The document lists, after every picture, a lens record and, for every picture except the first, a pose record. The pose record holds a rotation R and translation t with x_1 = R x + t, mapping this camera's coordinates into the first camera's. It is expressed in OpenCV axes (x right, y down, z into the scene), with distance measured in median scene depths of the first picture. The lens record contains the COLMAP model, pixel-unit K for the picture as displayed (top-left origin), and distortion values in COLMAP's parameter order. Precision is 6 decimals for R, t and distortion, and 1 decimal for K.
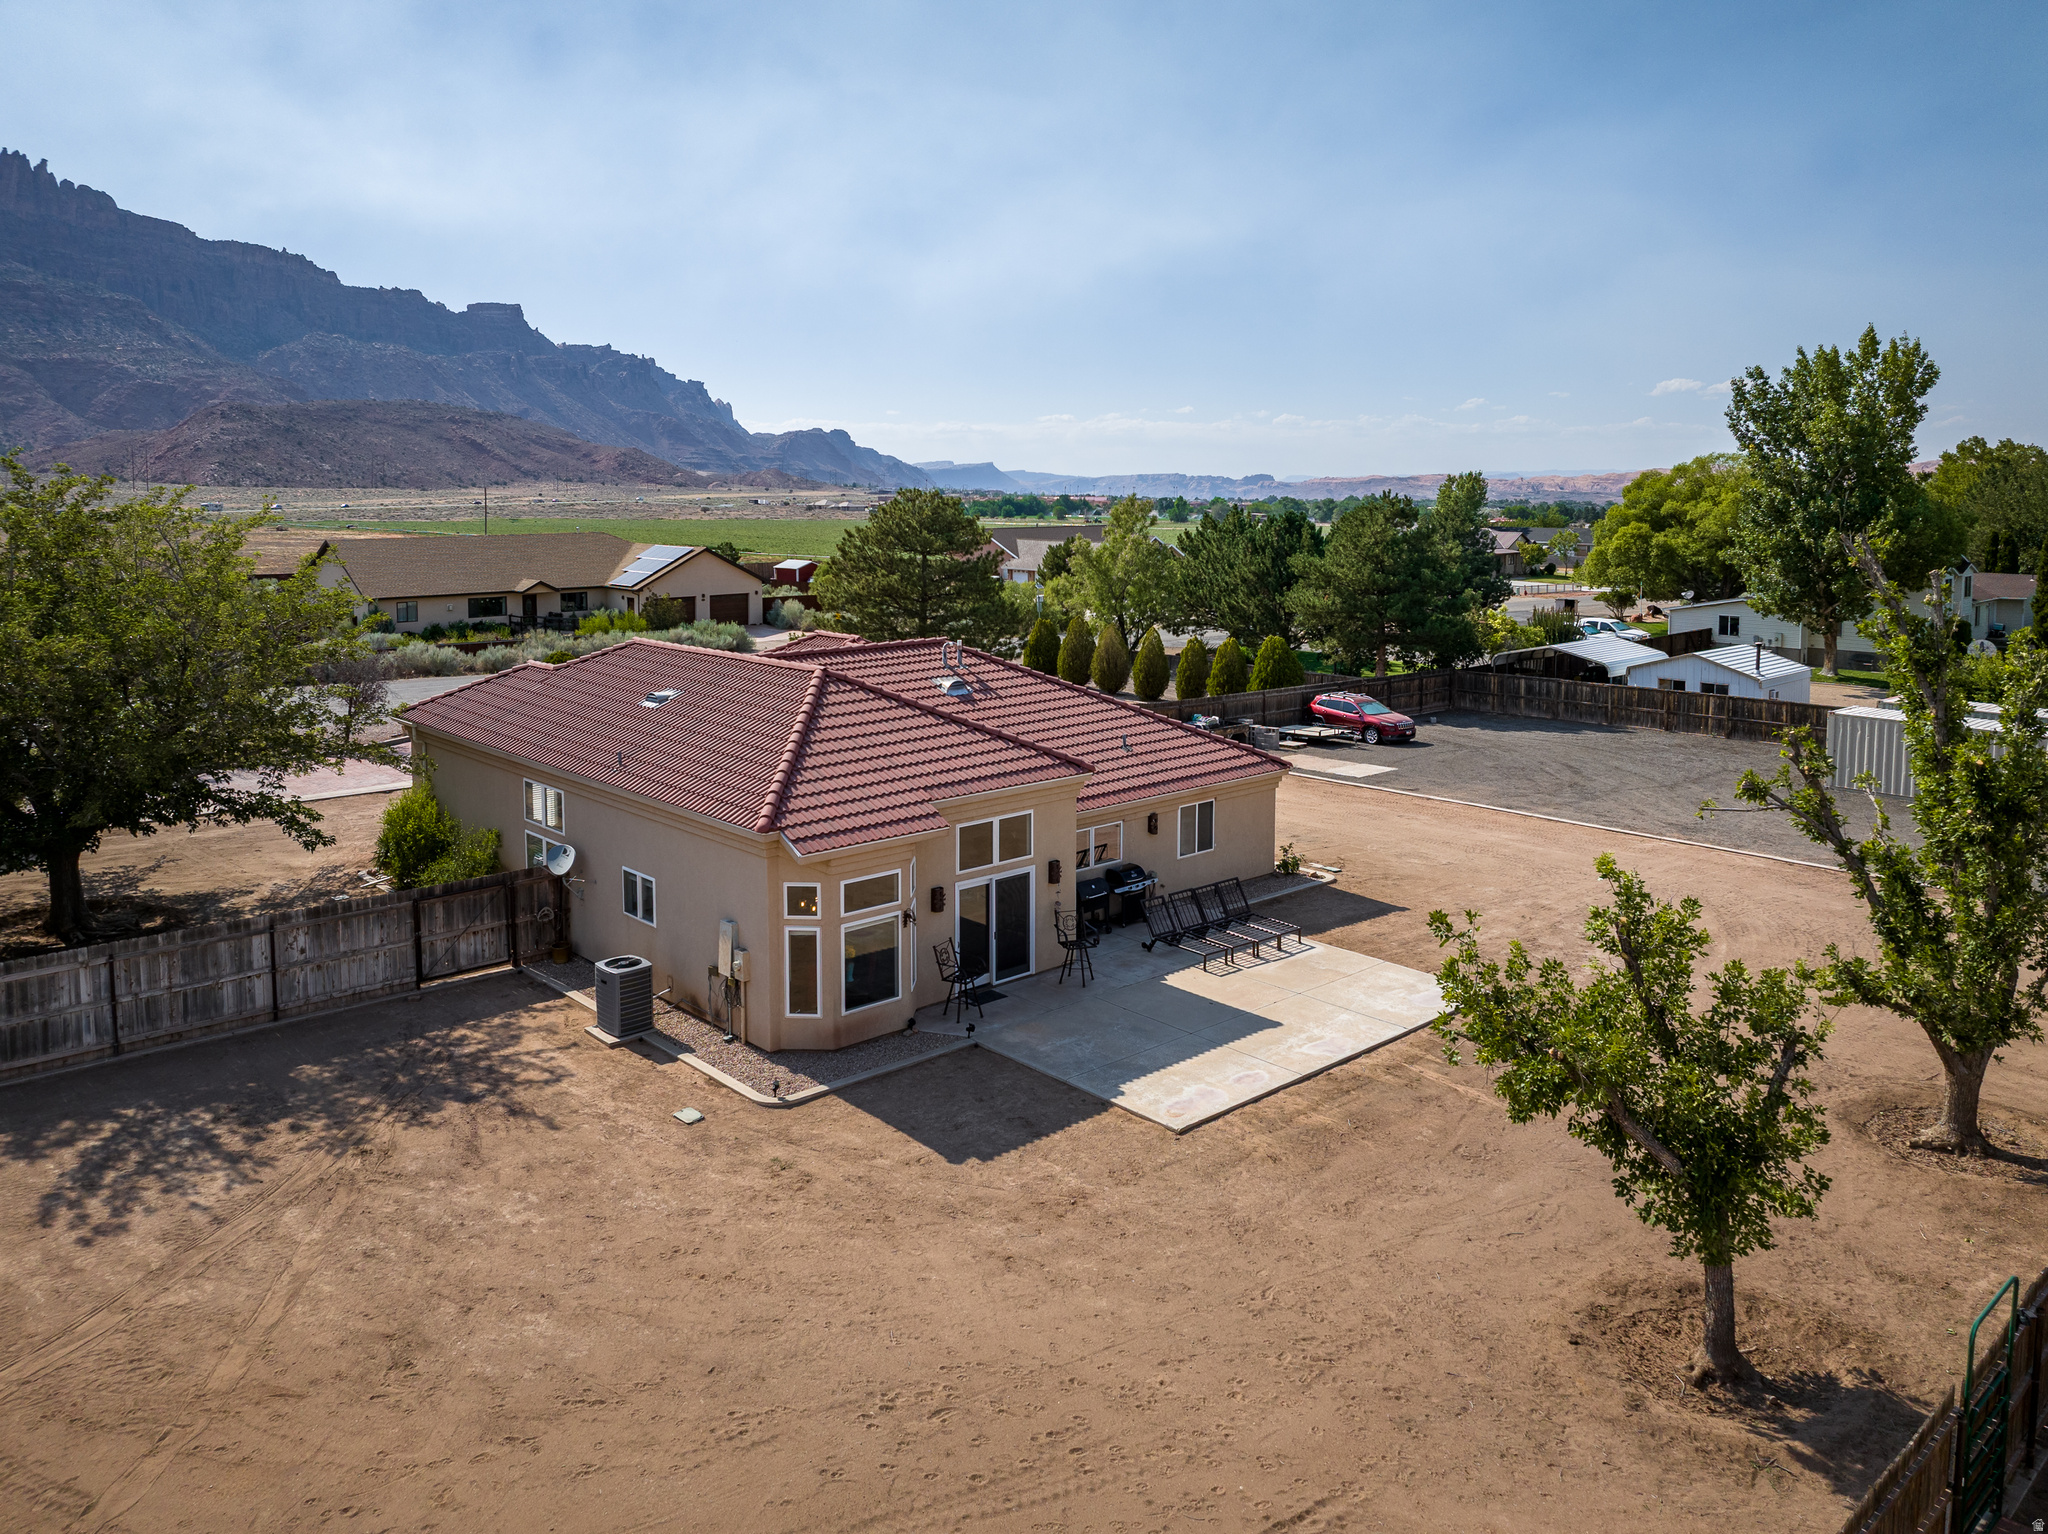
lens RADIAL K [[1505.8, 0, 1017.8], [0, 1505.8, 603.2], [0, 0, 1]] dist [-0.001987, -0.062970]
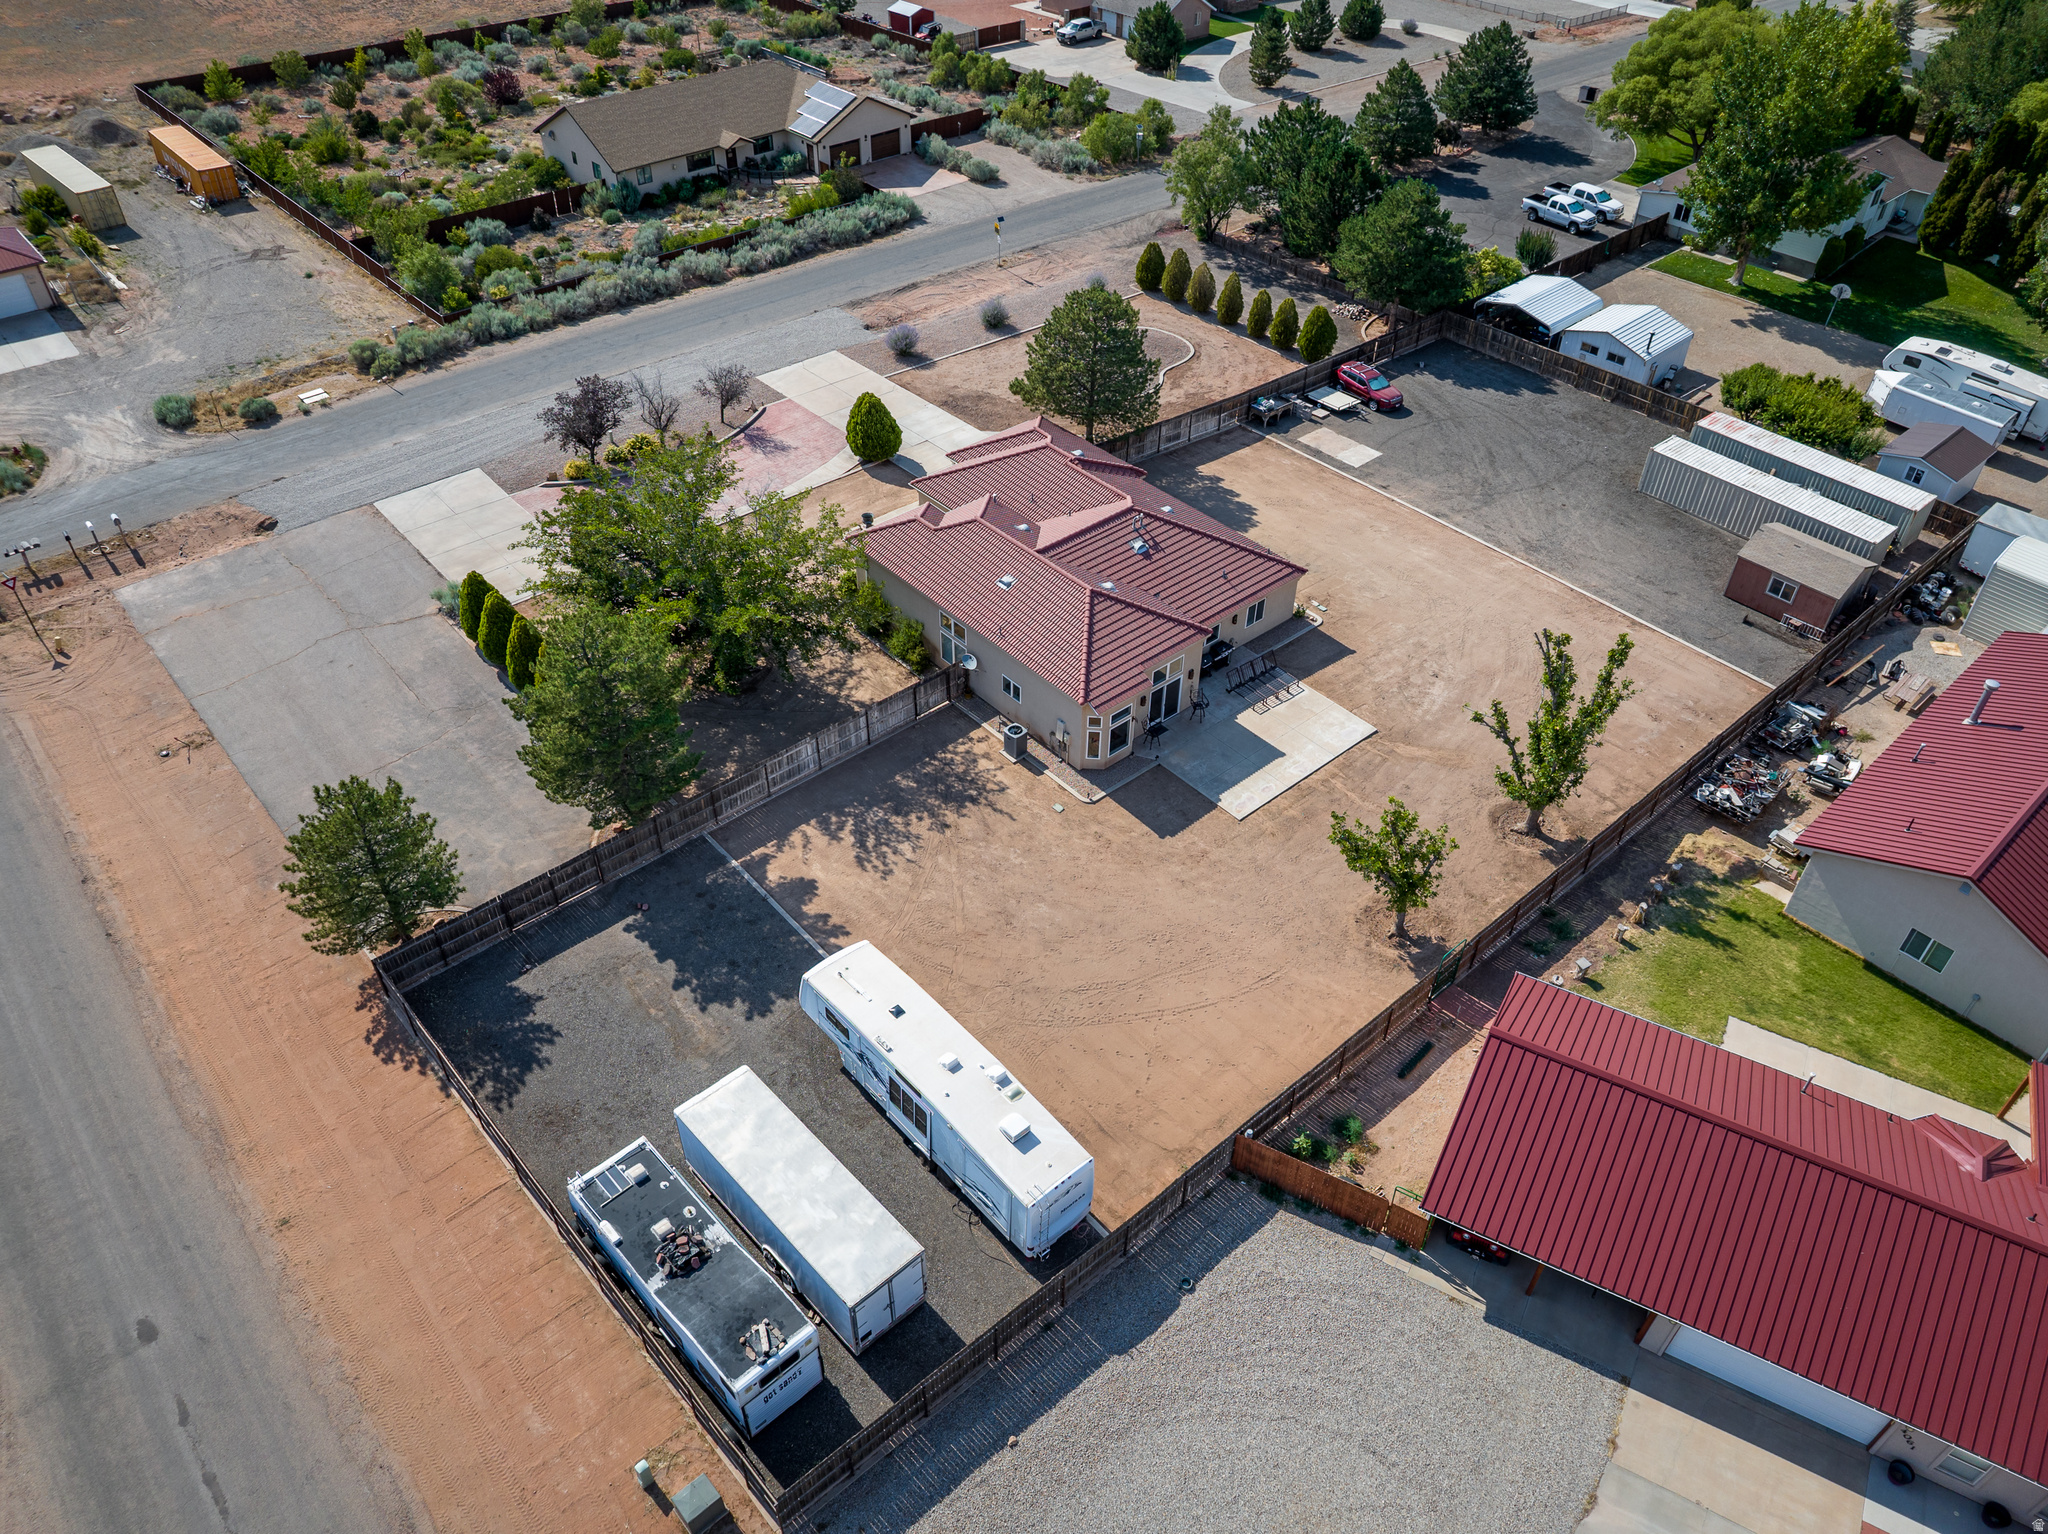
lens RADIAL K [[1437.3, 0, 1019.3], [0, 1437.3, 775.6], [0, 0, 1]] dist [-0.042696, 0.010059]
pose [[0.999713, 0.021413, -0.010704, -0.254432], [-0.010706, 0.799830, 0.600131, -1.213796], [0.021411, -0.599844, 0.799830, -0.998678]]
